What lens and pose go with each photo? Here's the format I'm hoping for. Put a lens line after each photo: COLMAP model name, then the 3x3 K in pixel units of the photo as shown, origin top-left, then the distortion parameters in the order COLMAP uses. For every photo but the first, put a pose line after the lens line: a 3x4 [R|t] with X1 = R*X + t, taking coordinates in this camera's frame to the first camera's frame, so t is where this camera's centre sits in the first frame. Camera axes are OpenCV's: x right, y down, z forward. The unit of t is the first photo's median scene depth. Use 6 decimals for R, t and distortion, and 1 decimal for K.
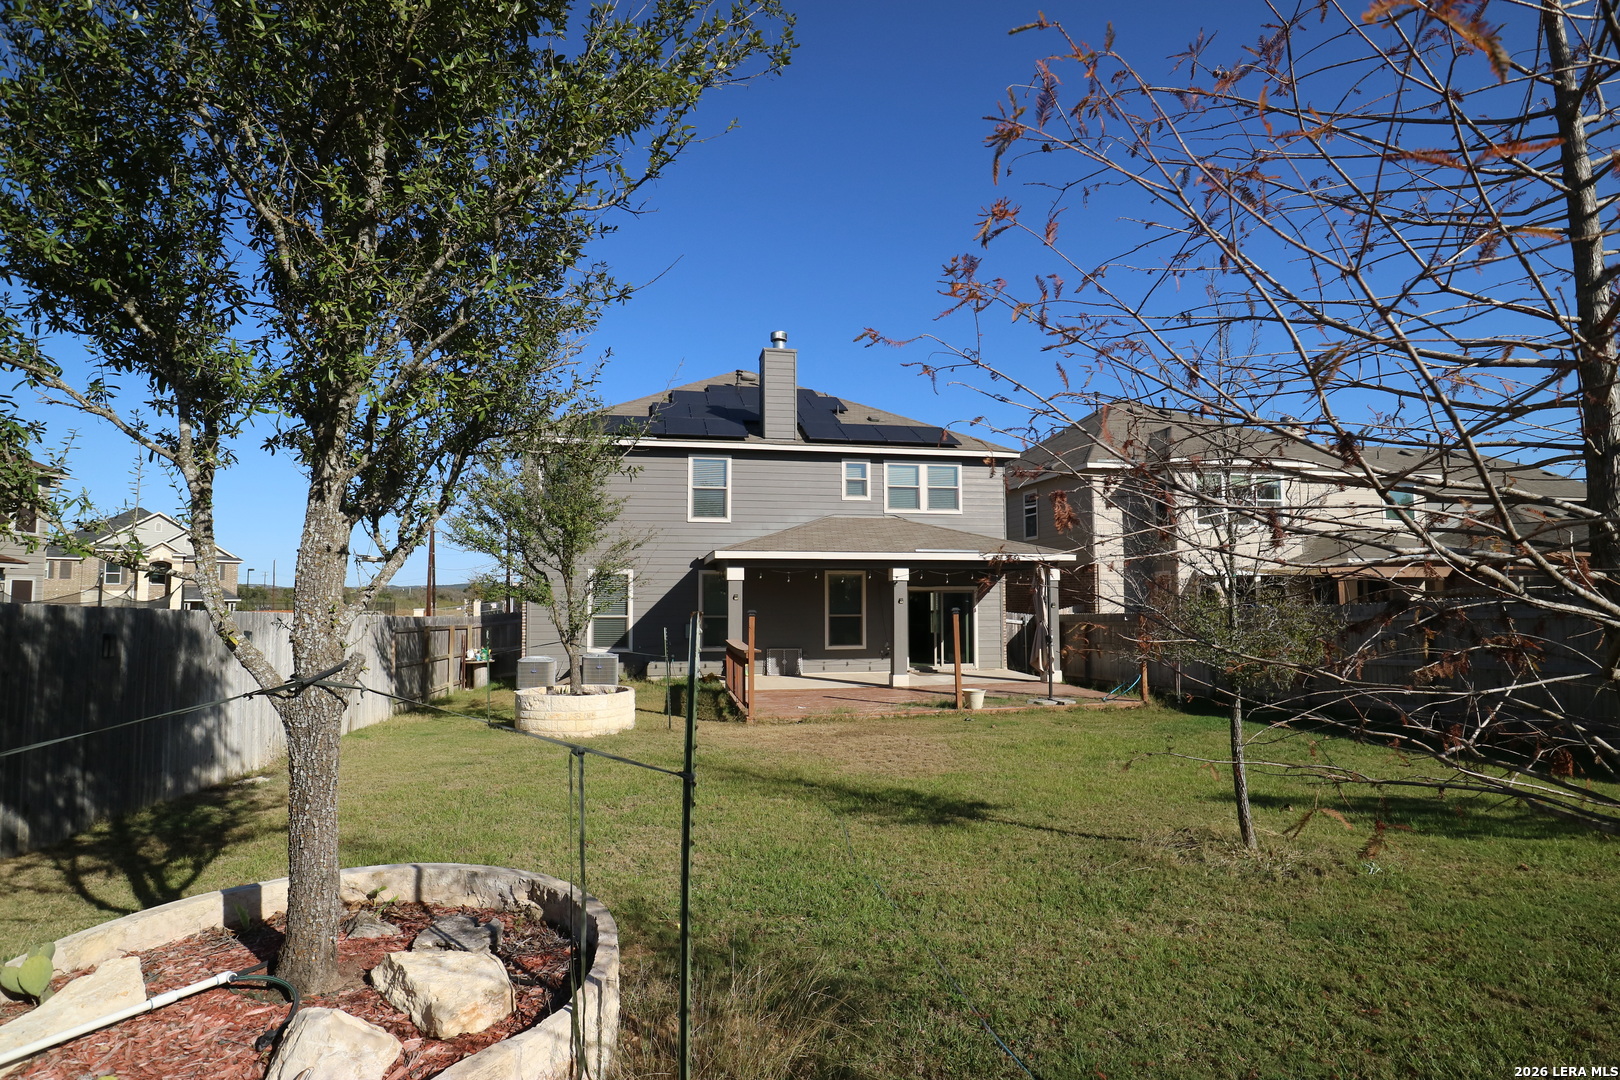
lens RADIAL K [[834.5, 0, 798.3], [0, 834.5, 535.4], [0, 0, 1]] dist [-0.007113, -0.000277]
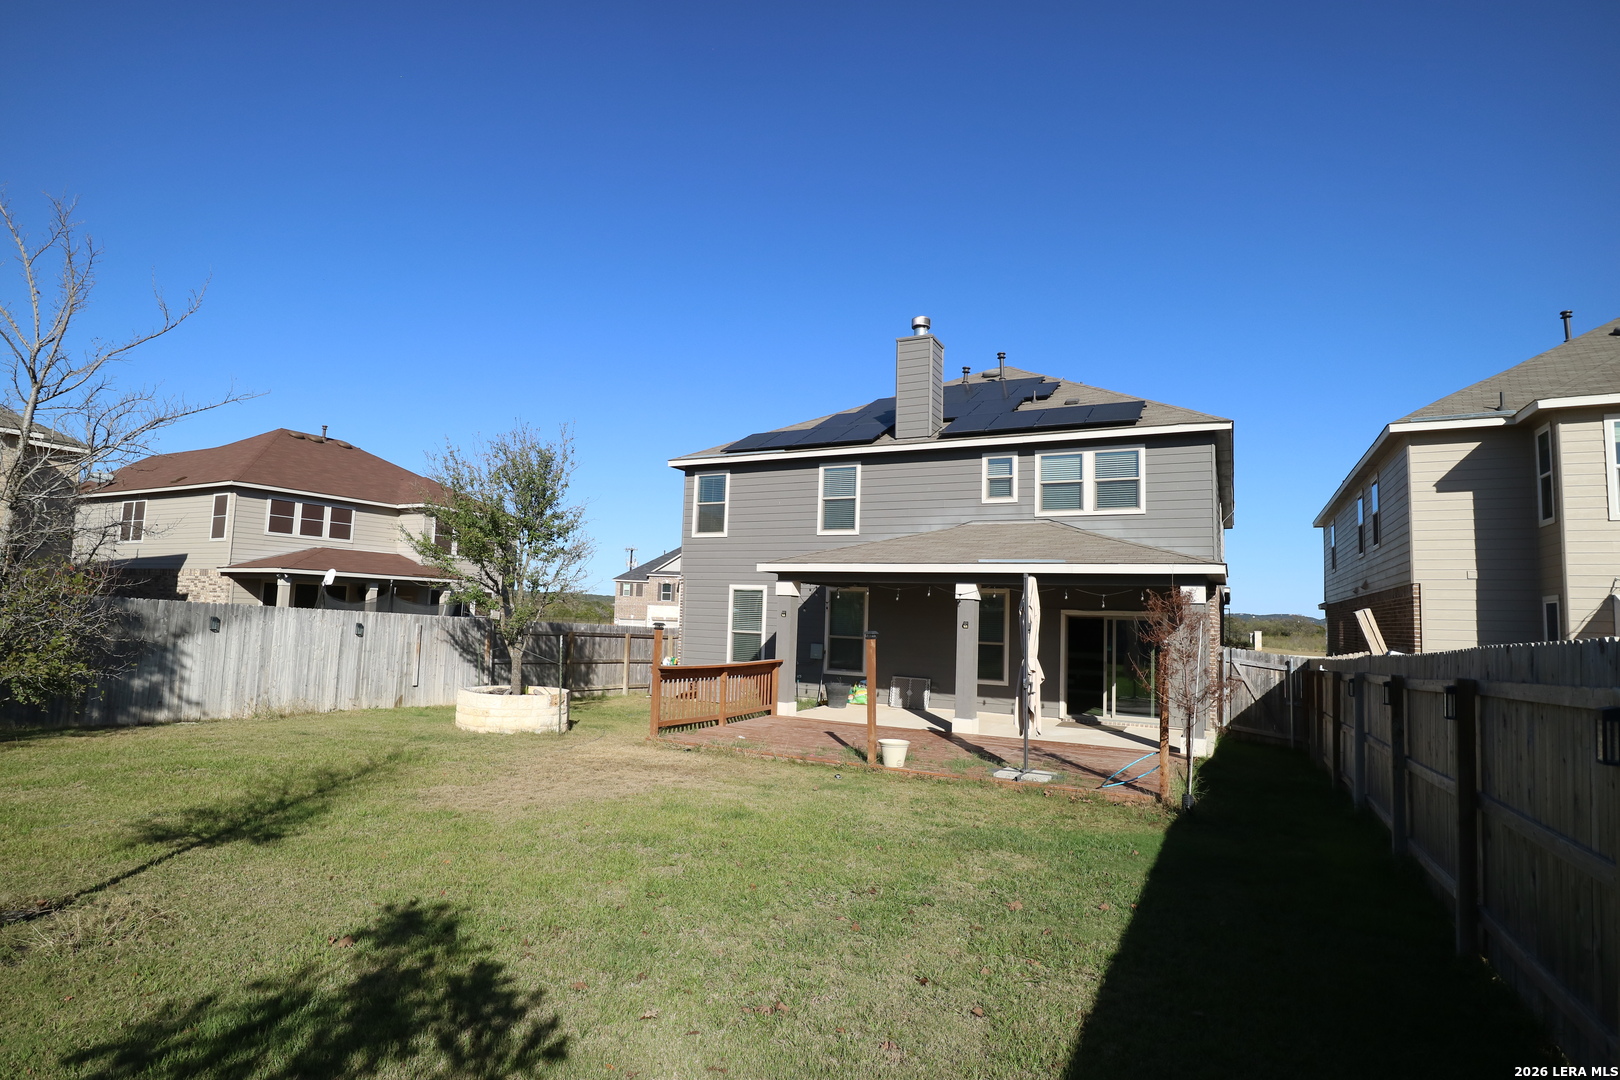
lens RADIAL K [[834.5, 0, 804.1], [0, 834.5, 543.2], [0, 0, 1]] dist [-0.007113, -0.000277]
pose [[0.781822, -0.026547, -0.622936, 0.427795], [0.011107, 0.999528, -0.028656, 0.018827], [0.623402, 0.015485, 0.781748, 0.241407]]
